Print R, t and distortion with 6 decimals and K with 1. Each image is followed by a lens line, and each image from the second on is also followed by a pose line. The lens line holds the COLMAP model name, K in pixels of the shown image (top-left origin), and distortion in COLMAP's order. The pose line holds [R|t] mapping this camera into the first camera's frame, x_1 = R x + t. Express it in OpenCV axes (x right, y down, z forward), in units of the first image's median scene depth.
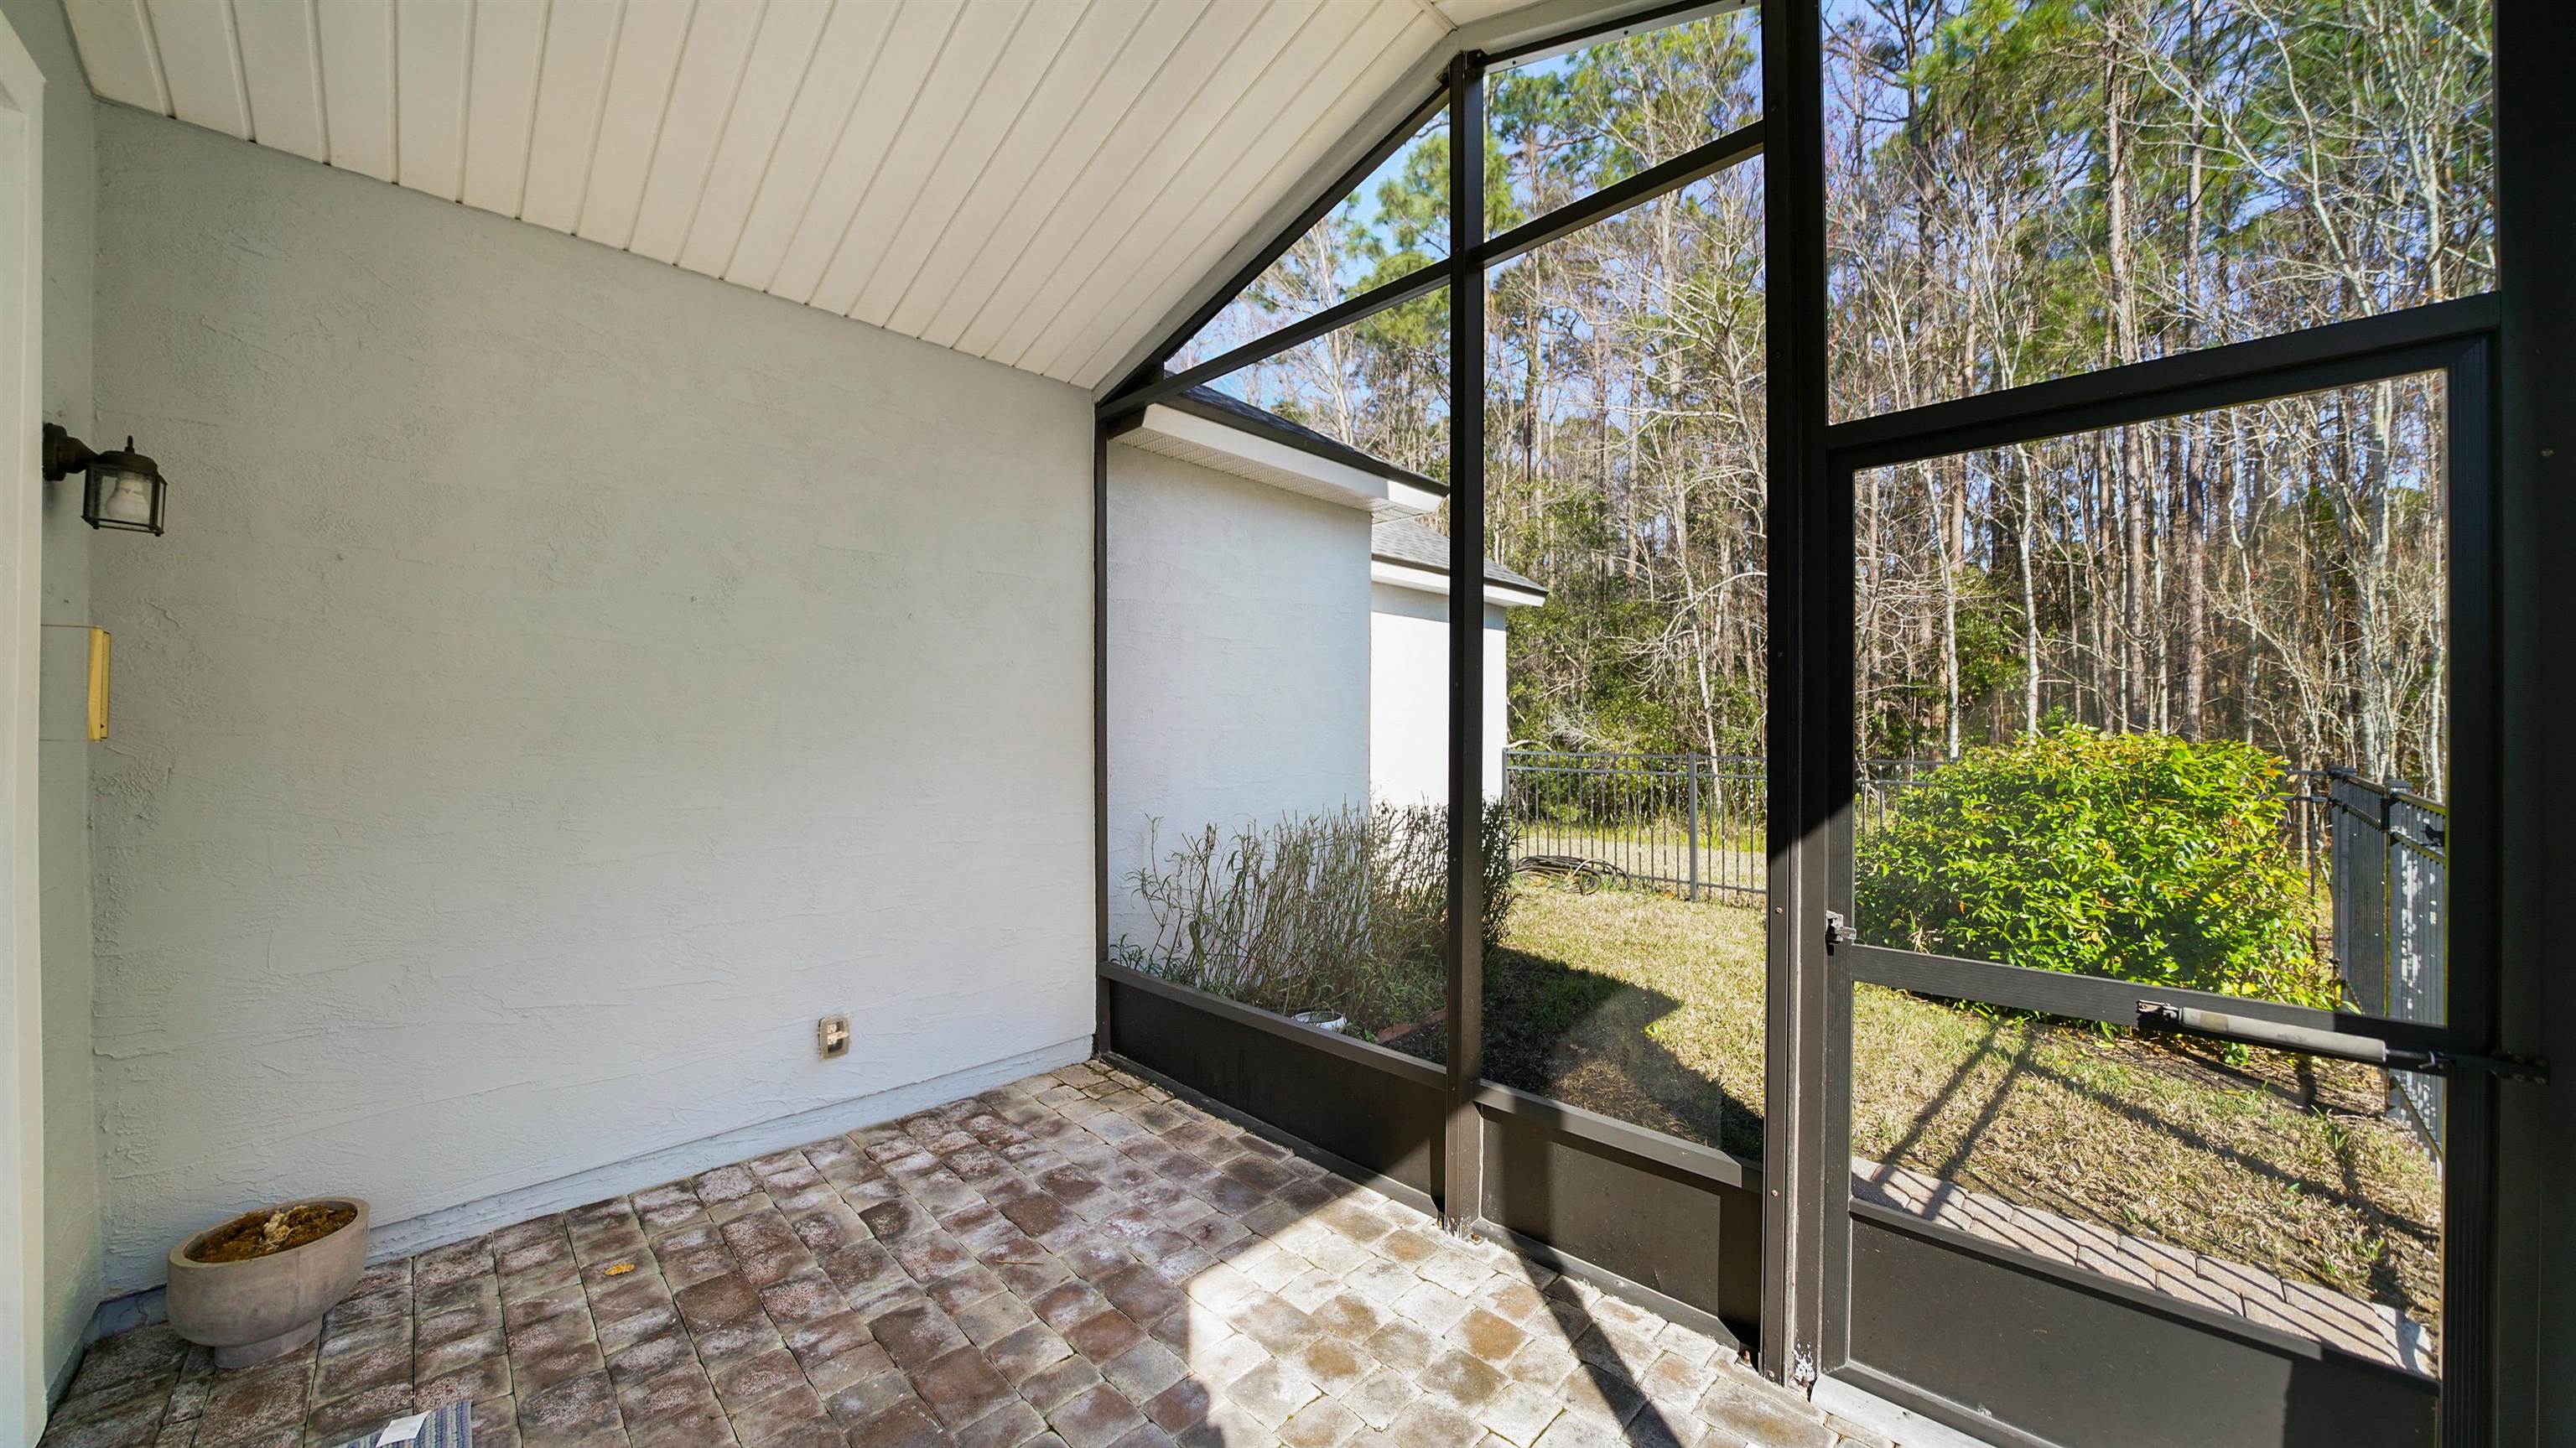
lens RADIAL K [[905.7, 0, 1292.8], [0, 905.7, 725.7], [0, 0, 1]] dist [-0.007549, -0.000306]
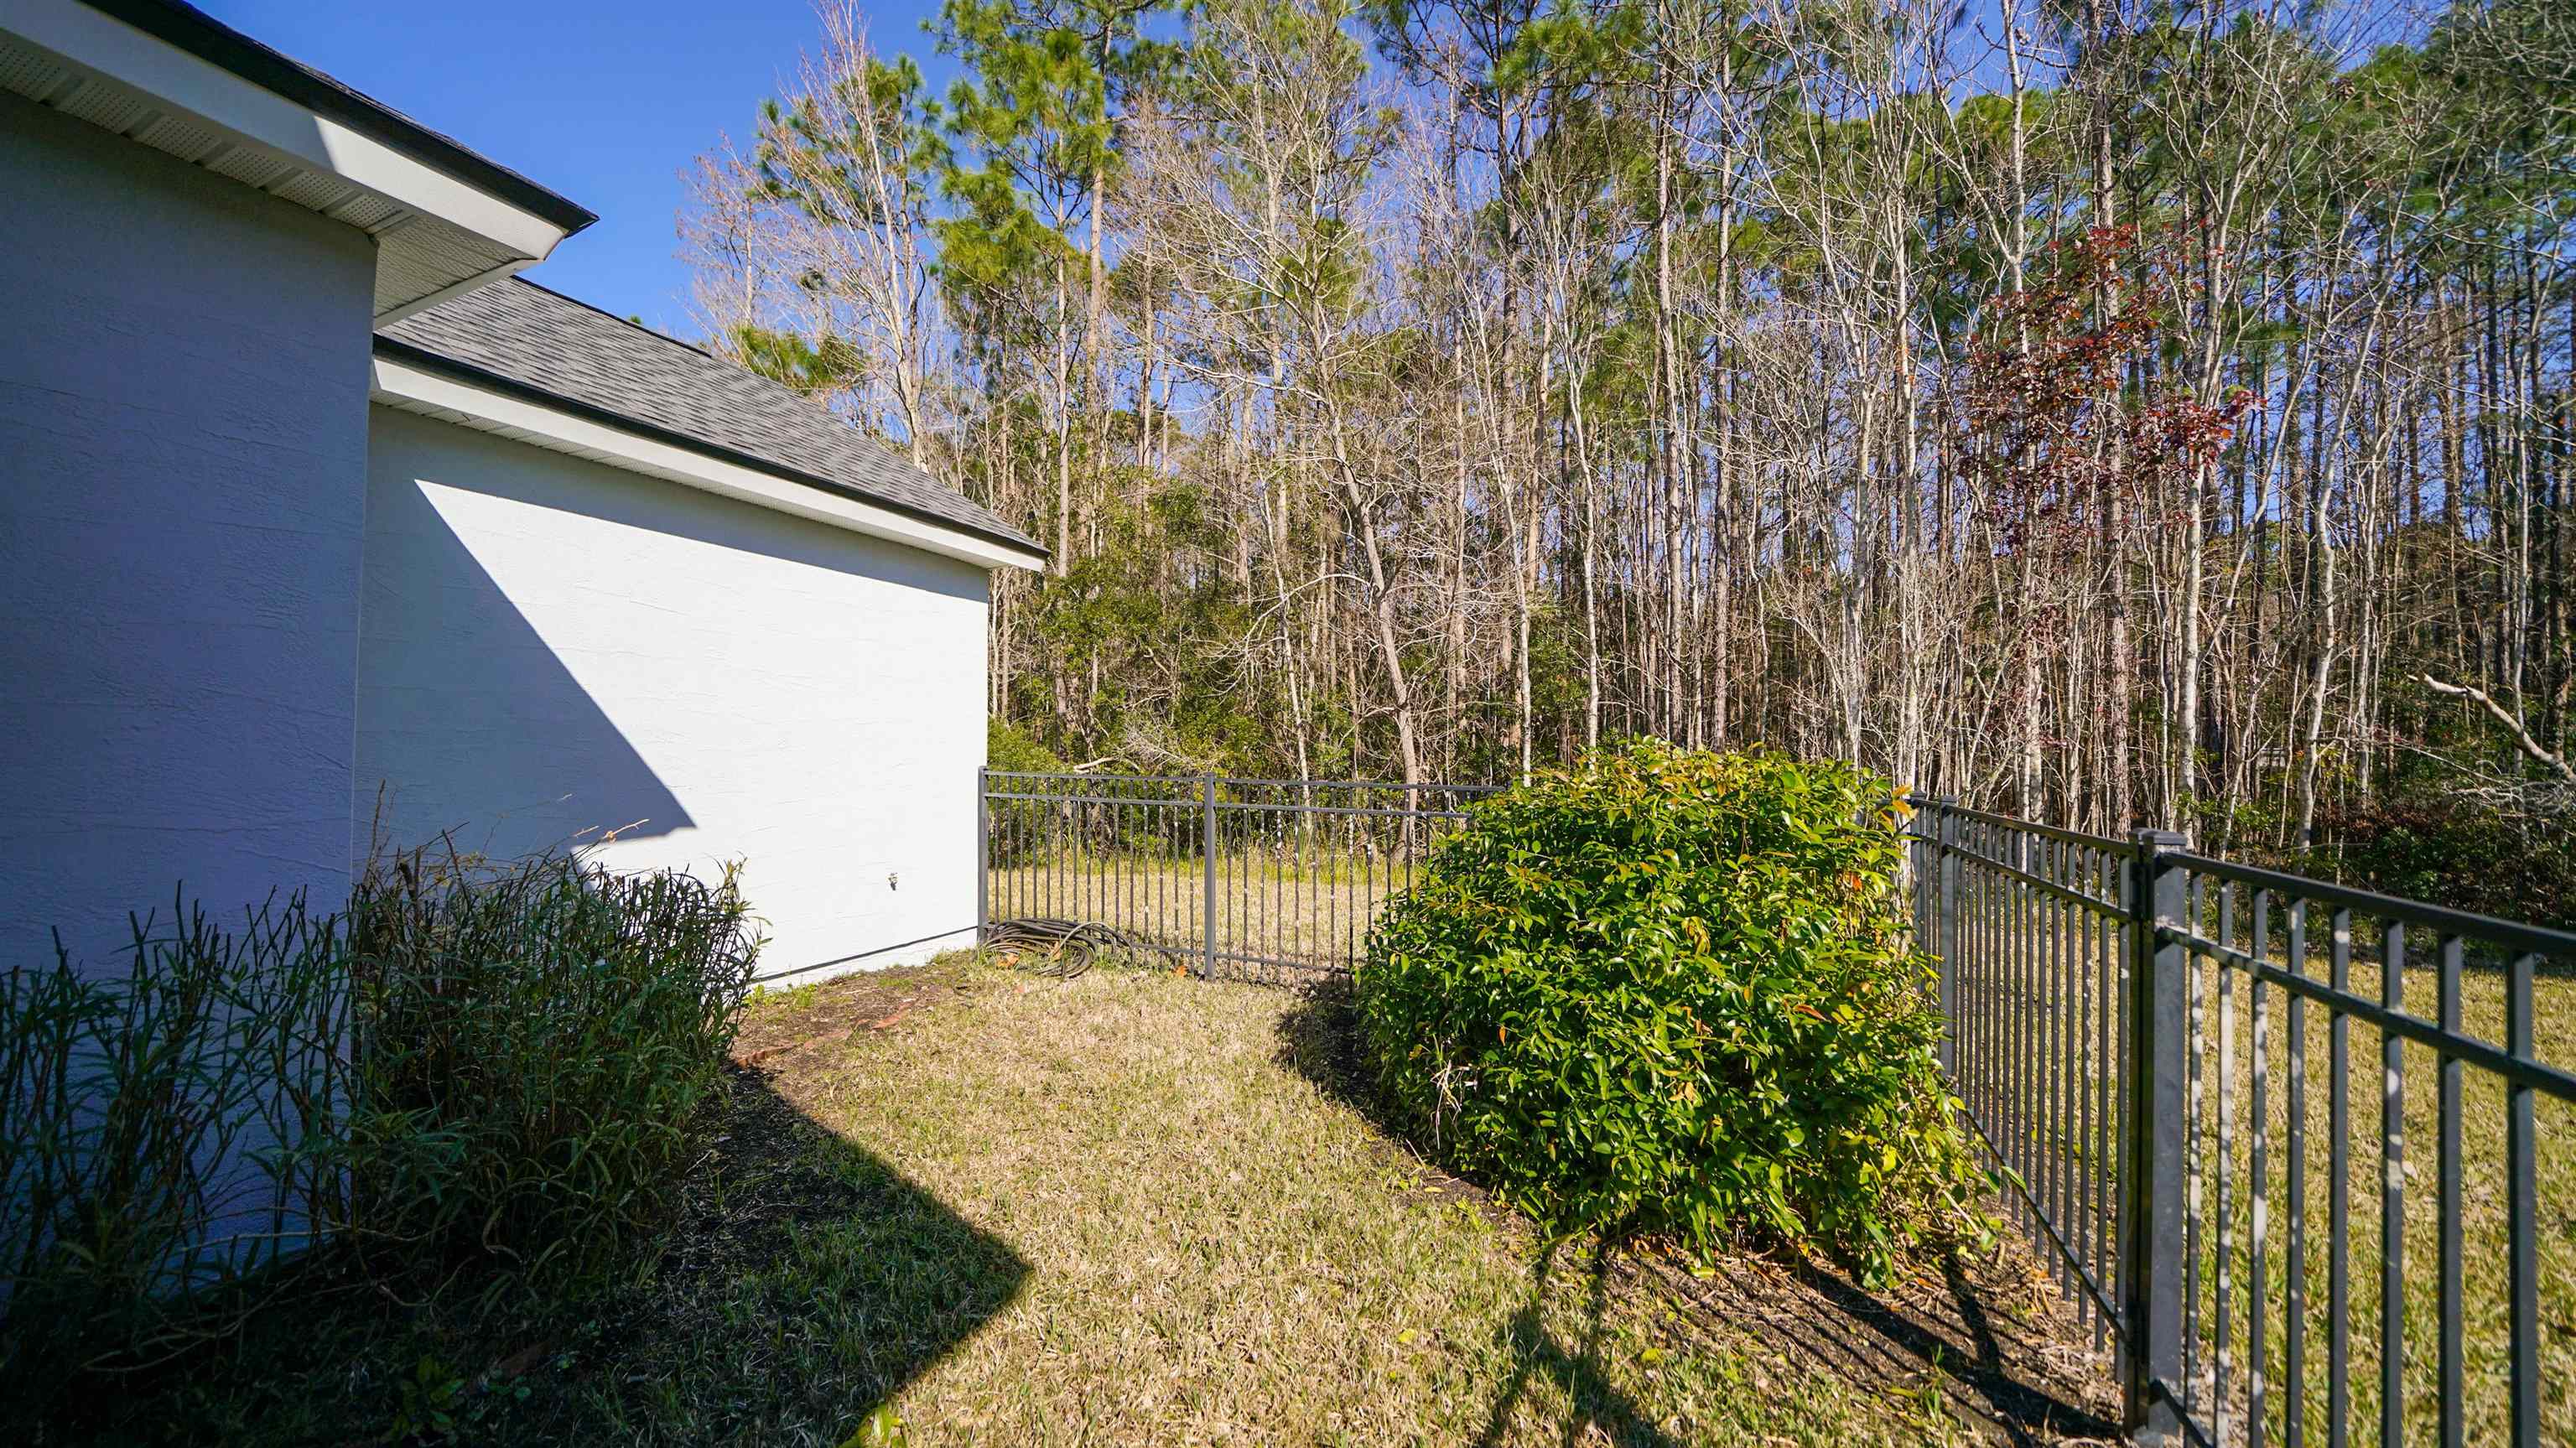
lens RADIAL K [[905.7, 0, 1278.1], [0, 905.7, 728.4], [0, 0, 1]] dist [-0.007549, -0.000306]
pose [[0.937647, 0.017211, 0.347162, 0.387859], [-0.011008, 0.999743, -0.019833, 0.011532], [-0.347414, 0.014774, 0.937596, 0.482808]]
